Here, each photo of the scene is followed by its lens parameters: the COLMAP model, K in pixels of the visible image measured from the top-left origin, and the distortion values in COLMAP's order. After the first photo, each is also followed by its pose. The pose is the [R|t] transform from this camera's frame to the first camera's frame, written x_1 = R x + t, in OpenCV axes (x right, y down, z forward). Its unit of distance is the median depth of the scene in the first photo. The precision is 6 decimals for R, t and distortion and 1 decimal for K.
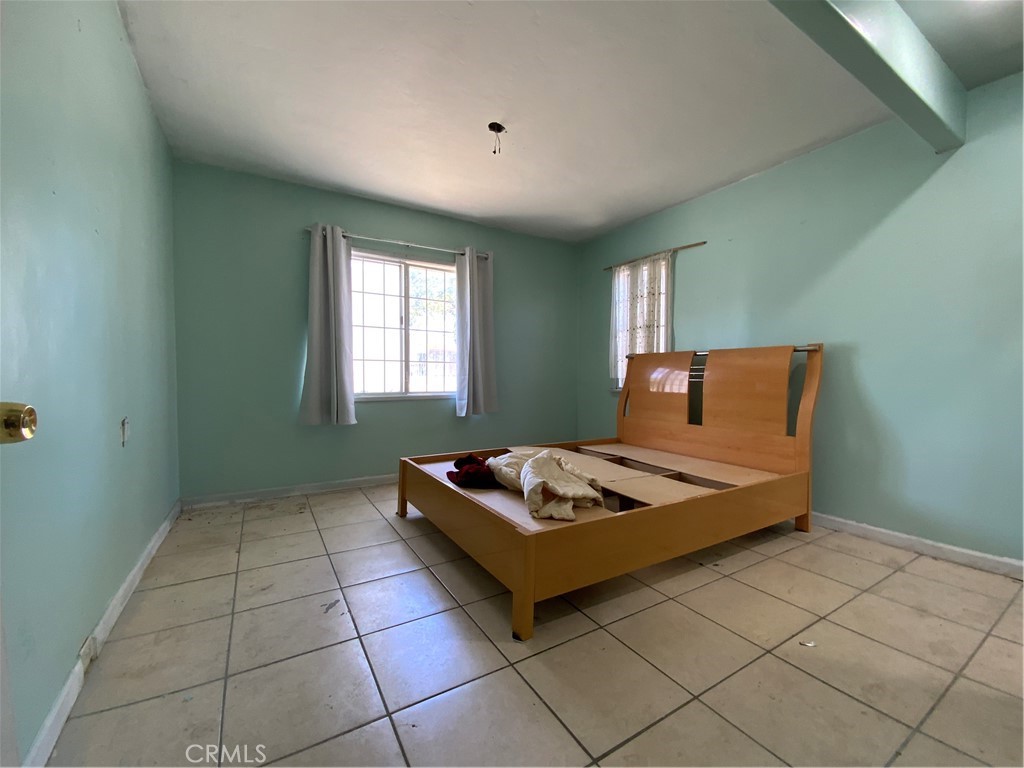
lens RADIAL K [[416.2, 0, 512.0], [0, 416.2, 384.0], [0, 0, 1]] dist [0.026842, -0.022871]
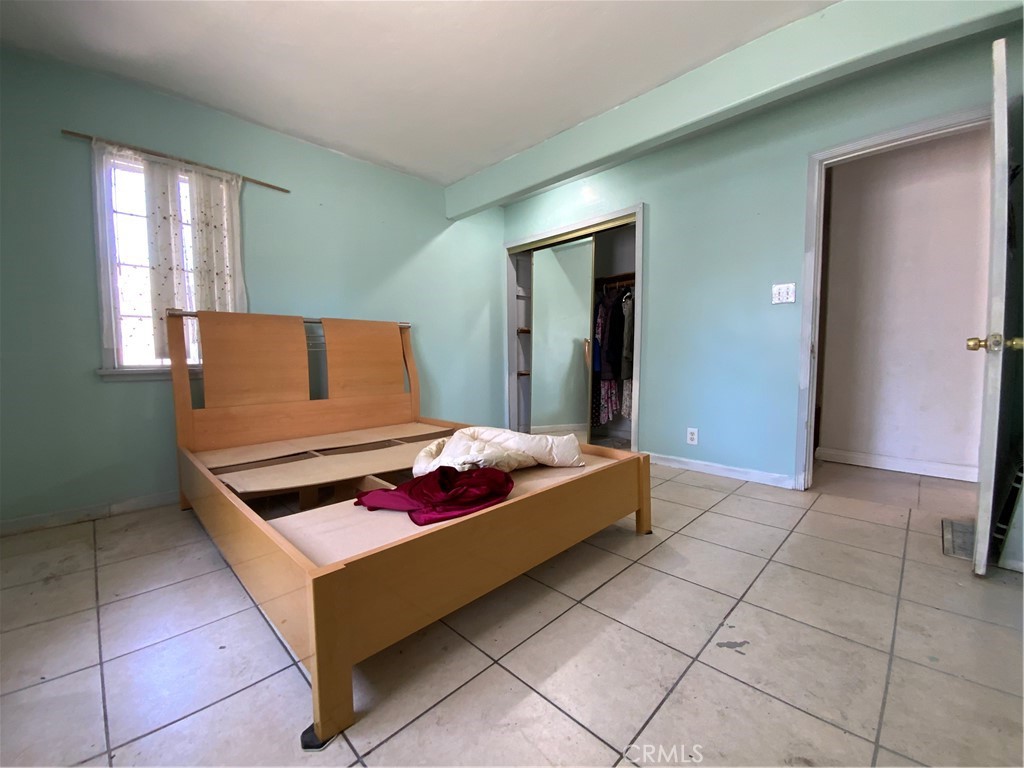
lens RADIAL K [[416.2, 0, 512.0], [0, 416.2, 384.0], [0, 0, 1]] dist [0.026842, -0.022871]
pose [[-0.236687, -0.064144, 0.969466, -0.518607], [0.031704, 0.996777, 0.073691, 0.010028], [-0.971069, 0.048178, -0.233890, 0.777959]]
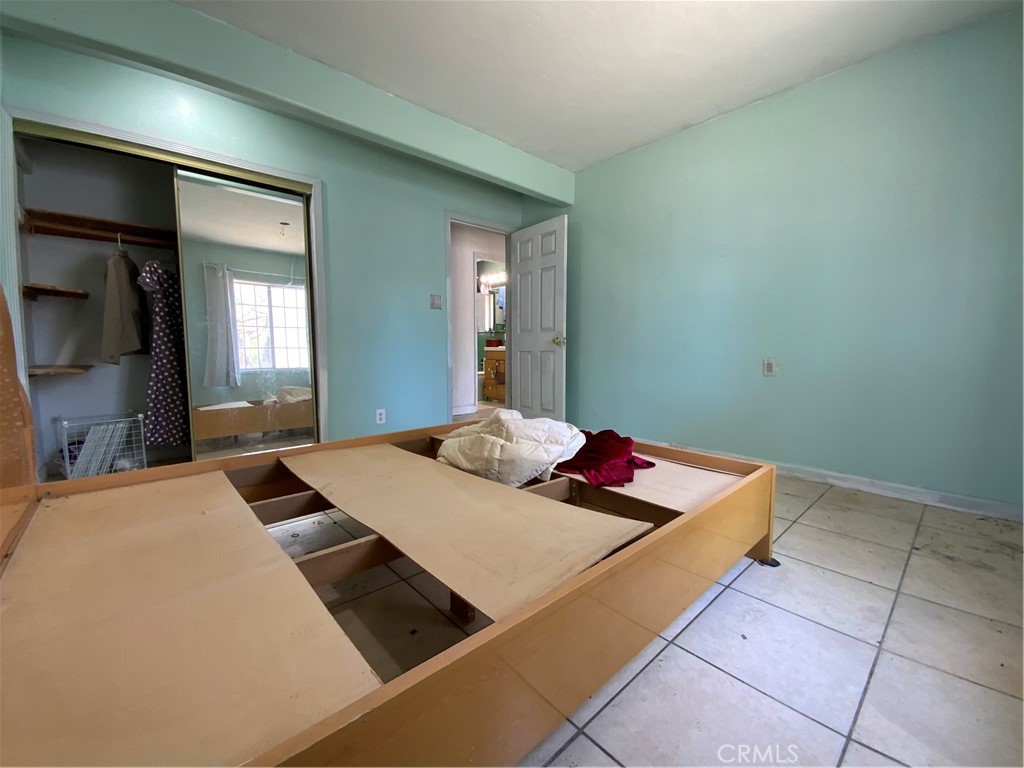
lens RADIAL K [[416.2, 0, 512.0], [0, 416.2, 384.0], [0, 0, 1]] dist [0.026842, -0.022871]
pose [[-0.980796, 0.015375, -0.194431, 0.143170], [-0.005375, 0.994379, 0.105745, 0.014635], [0.194964, 0.104760, -0.975200, 1.234298]]
